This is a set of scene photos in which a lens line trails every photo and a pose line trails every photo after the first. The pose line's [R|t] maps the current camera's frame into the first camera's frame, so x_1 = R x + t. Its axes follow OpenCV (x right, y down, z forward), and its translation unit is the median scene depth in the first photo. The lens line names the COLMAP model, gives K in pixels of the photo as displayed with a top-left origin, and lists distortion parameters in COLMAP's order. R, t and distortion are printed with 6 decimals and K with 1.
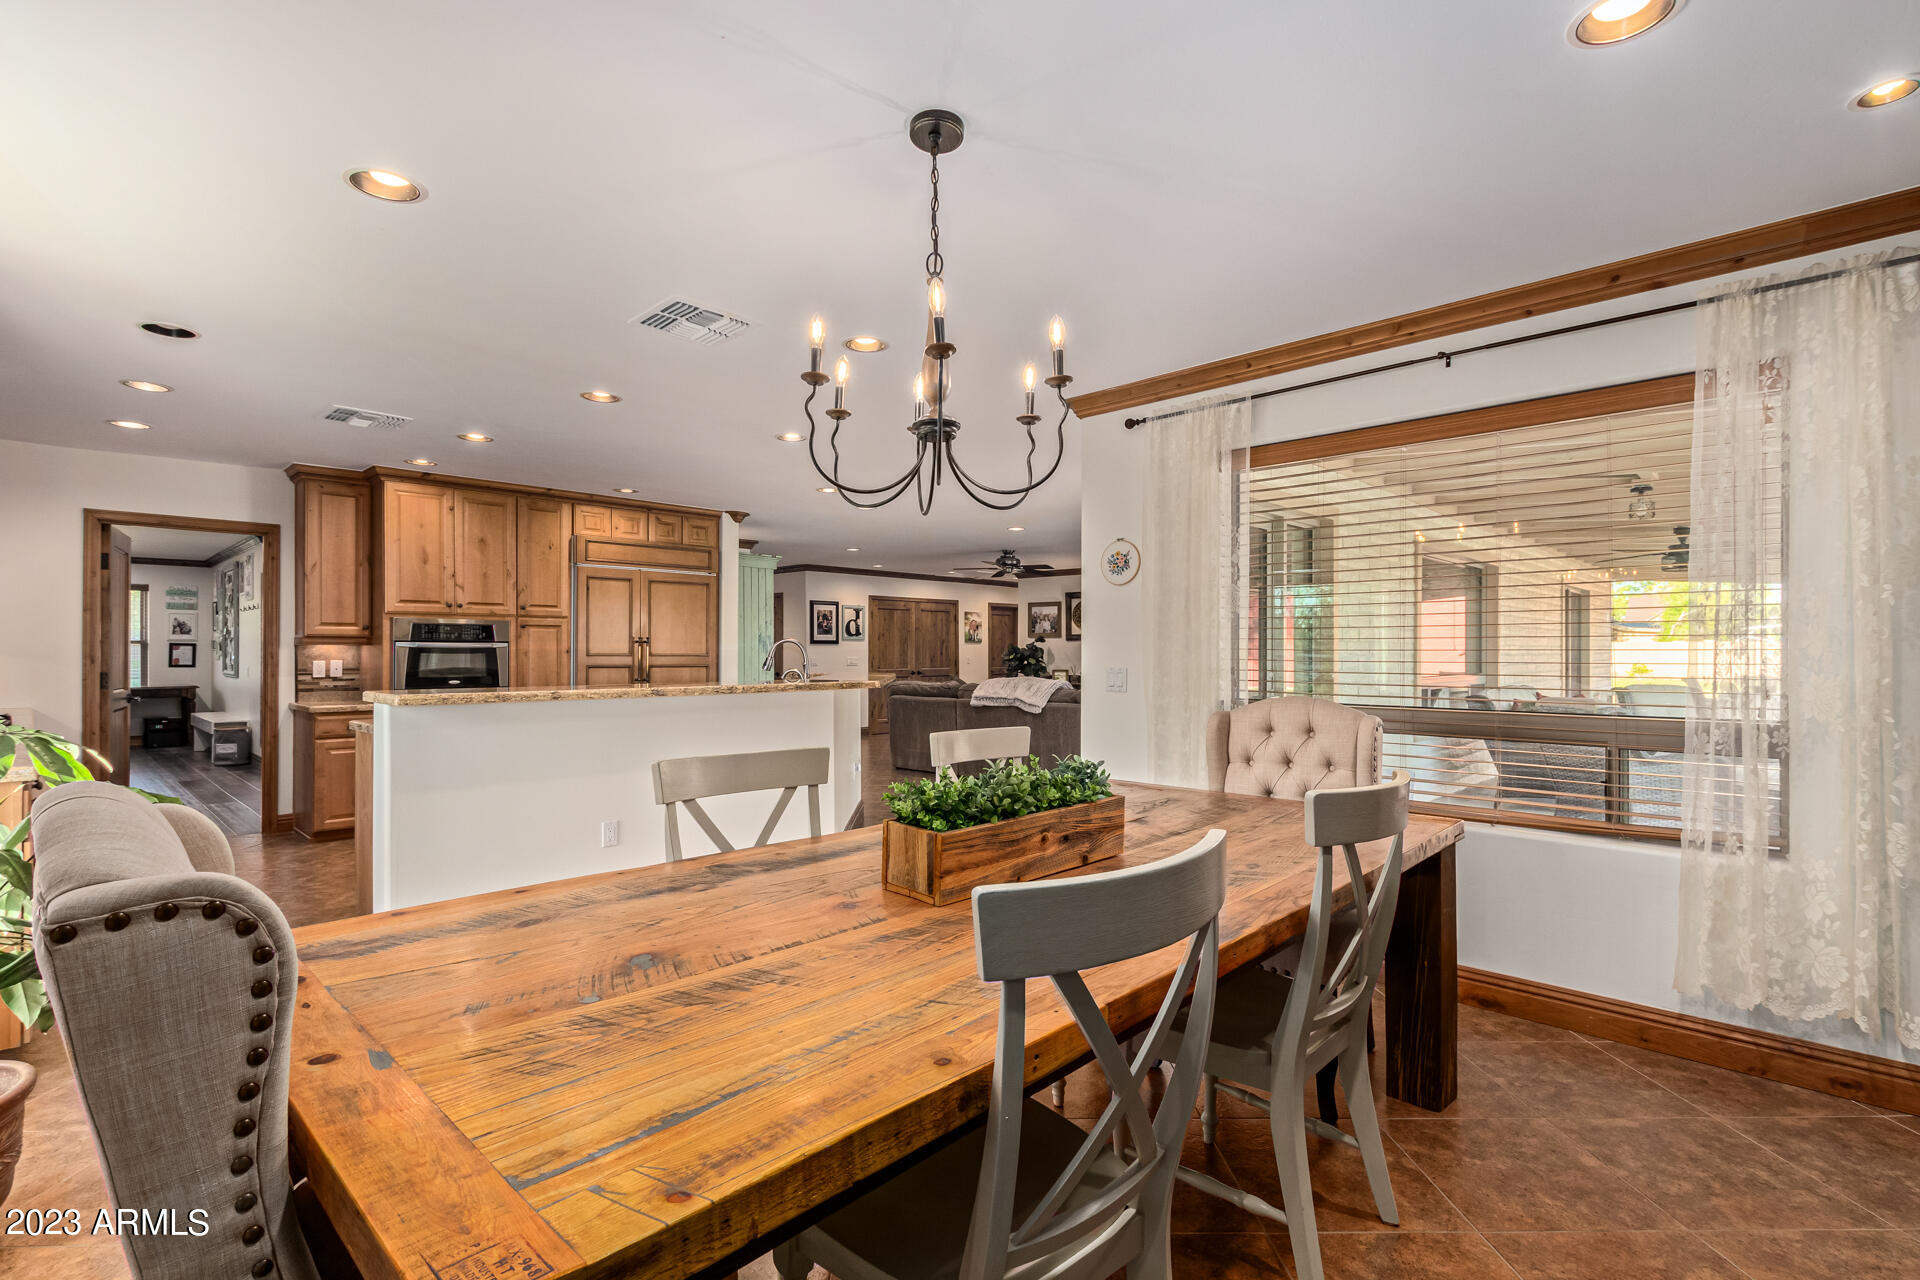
lens RADIAL K [[878.4, 0, 952.4], [0, 878.4, 645.7], [0, 0, 1]] dist [0.008074, -0.003349]
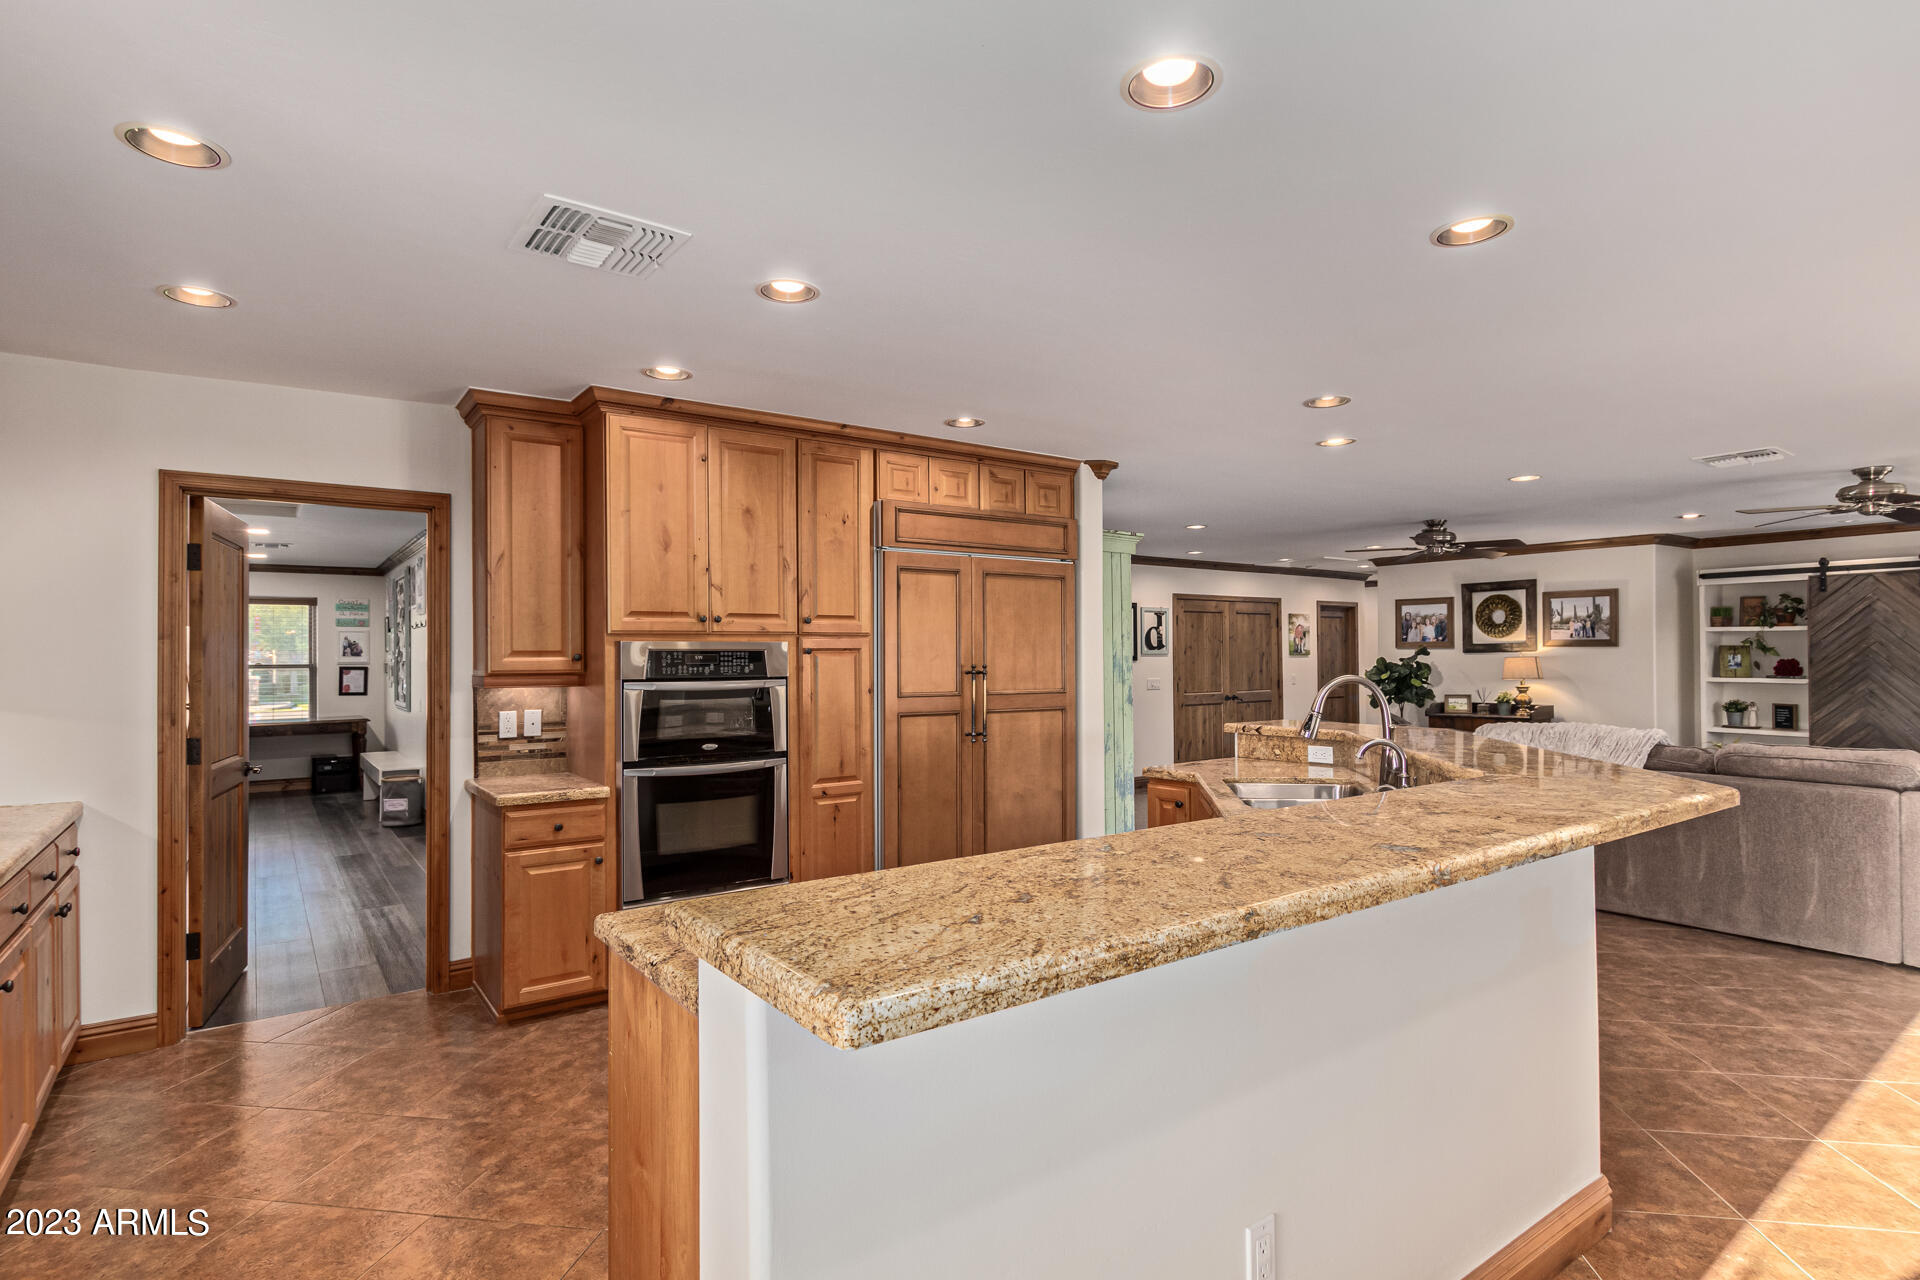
lens RADIAL K [[966.3, 0, 960.9], [0, 966.3, 644.6], [0, 0, 1]] dist [0.000157, -0.001831]
pose [[0.984916, -0.010794, -0.172696, -0.250082], [0.009540, 0.999922, -0.008084, -0.018890], [0.172770, 0.006315, 0.984942, 0.335650]]
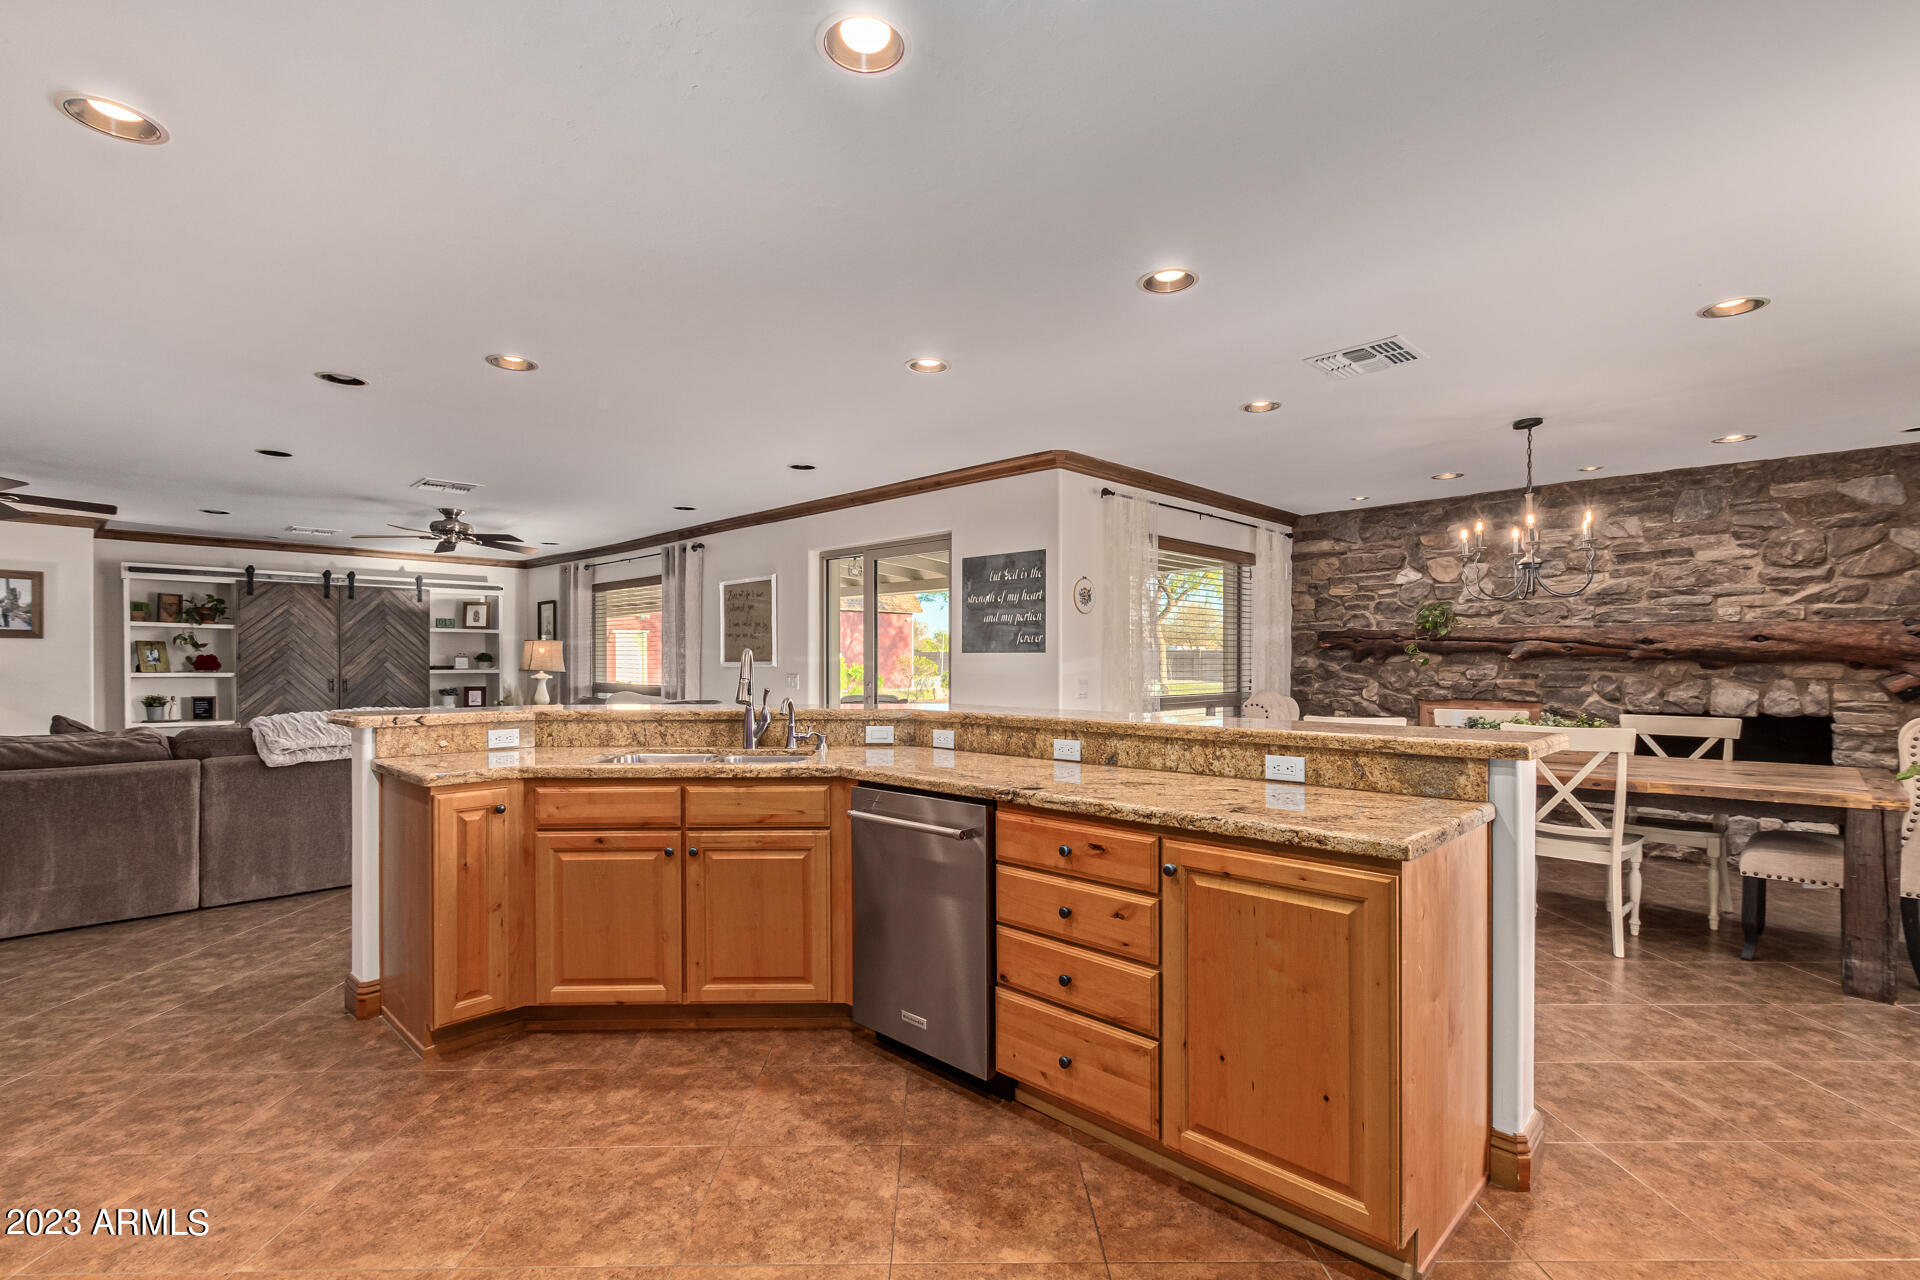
lens RADIAL K [[878.4, 0, 936.0], [0, 878.4, 668.3], [0, 0, 1]] dist [0.008074, -0.003349]
pose [[0.014231, -0.011794, 0.999829, -0.626126], [-0.005216, 0.999916, 0.011870, -0.001385], [-0.999885, -0.005384, 0.014168, 0.707728]]
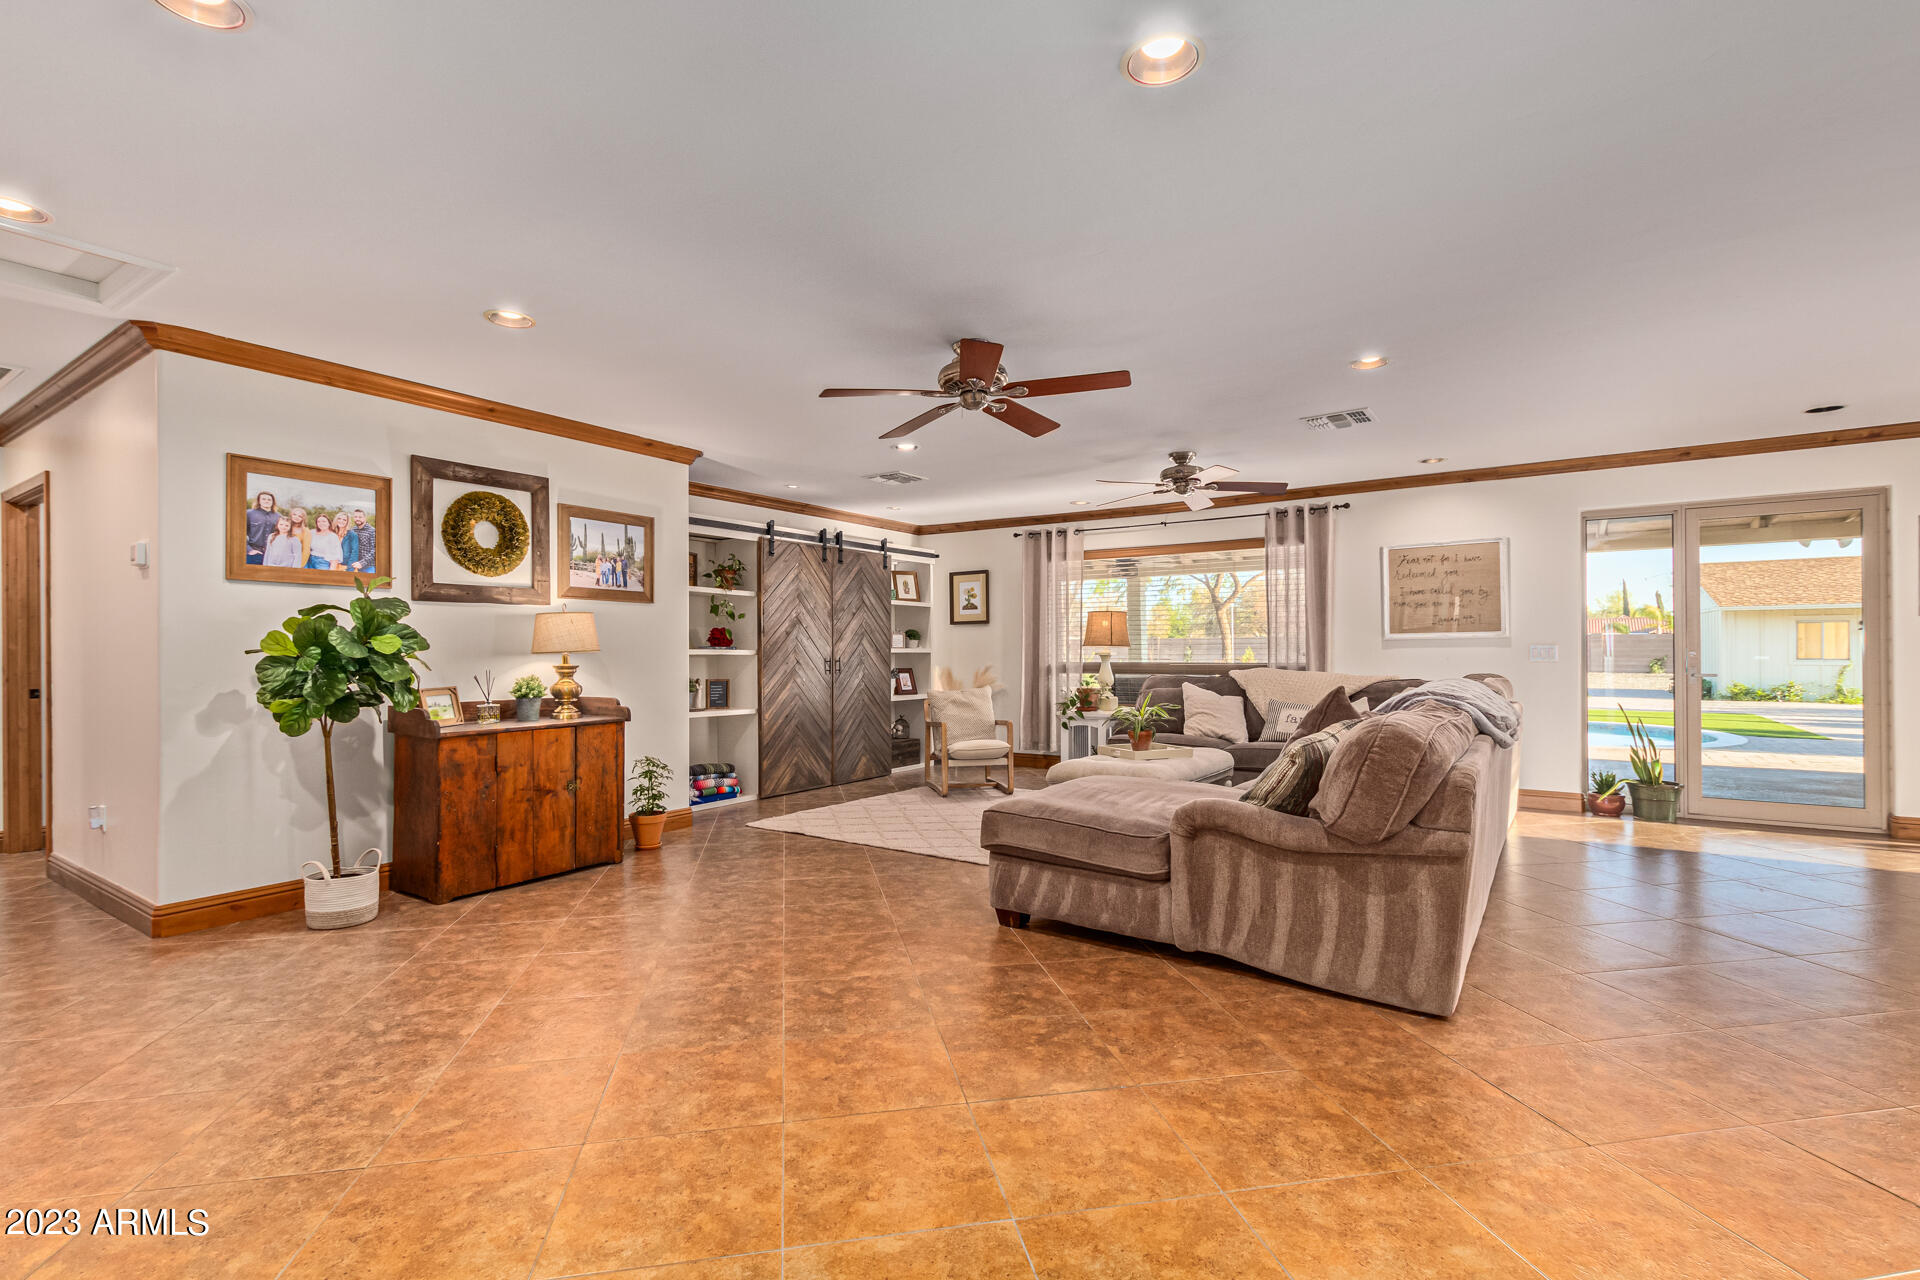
lens RADIAL K [[878.4, 0, 959.8], [0, 878.4, 657.9], [0, 0, 1]] dist [0.008074, -0.003349]
pose [[-0.174748, -0.008906, 0.984573, -0.446188], [-0.001015, 0.999960, 0.008865, 0.024297], [-0.984613, 0.000550, -0.174750, 1.639083]]
